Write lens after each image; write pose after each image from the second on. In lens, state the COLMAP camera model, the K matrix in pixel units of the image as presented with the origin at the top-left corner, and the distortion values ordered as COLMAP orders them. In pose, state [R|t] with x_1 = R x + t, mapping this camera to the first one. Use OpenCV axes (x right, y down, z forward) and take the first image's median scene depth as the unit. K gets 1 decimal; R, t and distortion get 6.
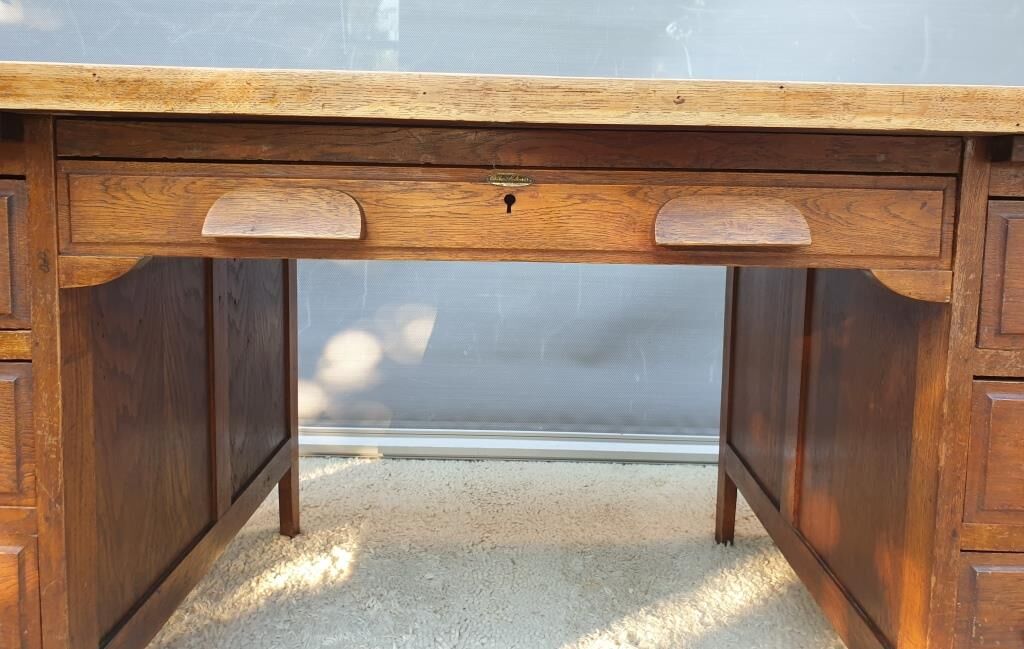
lens RADIAL K [[786.5, 0, 528.6], [0, 786.5, 251.0], [0, 0, 1]] dist [-0.029262, 0.040479]
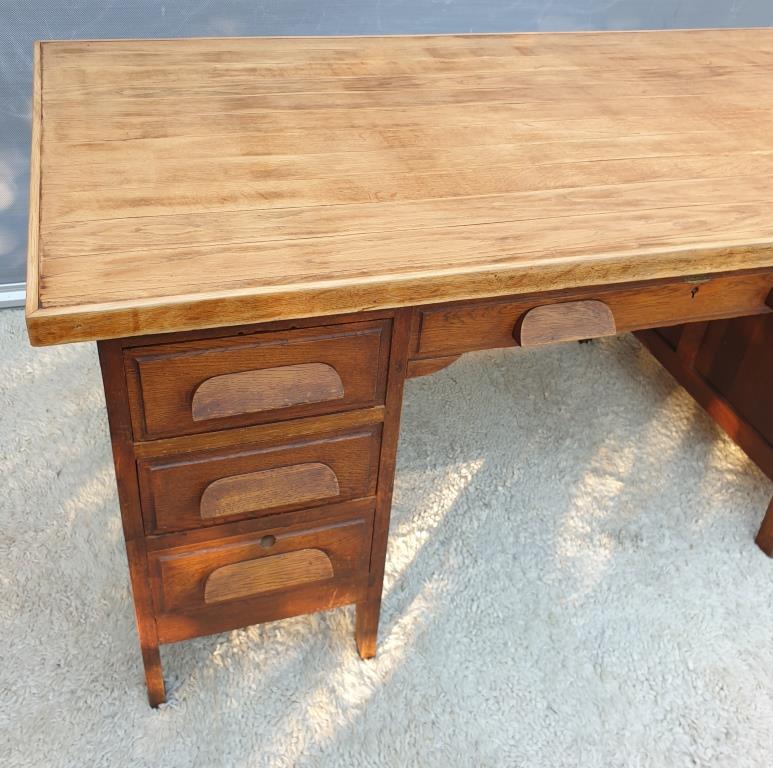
lens RADIAL K [[828.1, 0, 369.9], [0, 828.1, 340.8], [0, 0, 1]] dist [0.025340, 0.000000]
pose [[0.957731, -0.129023, 0.257109, -1.034727], [-0.021853, 0.858559, 0.512248, -0.779092], [-0.286835, -0.496214, 0.819449, -0.179173]]
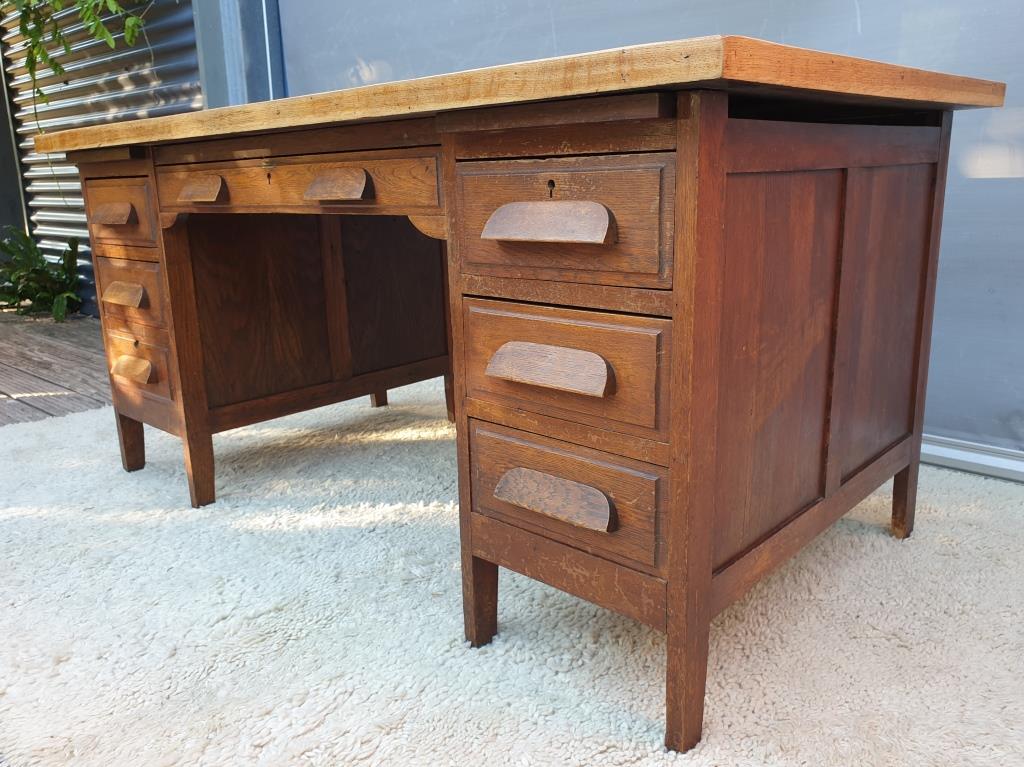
lens RADIAL K [[806.1, 0, 523.8], [0, 806.1, 380.3], [0, 0, 1]] dist [0.005814, 0.016370]
pose [[0.737994, 0.123634, -0.663385, 1.645914], [-0.016488, 0.986083, 0.165432, 0.075017], [0.674606, -0.111150, 0.729762, 0.006779]]
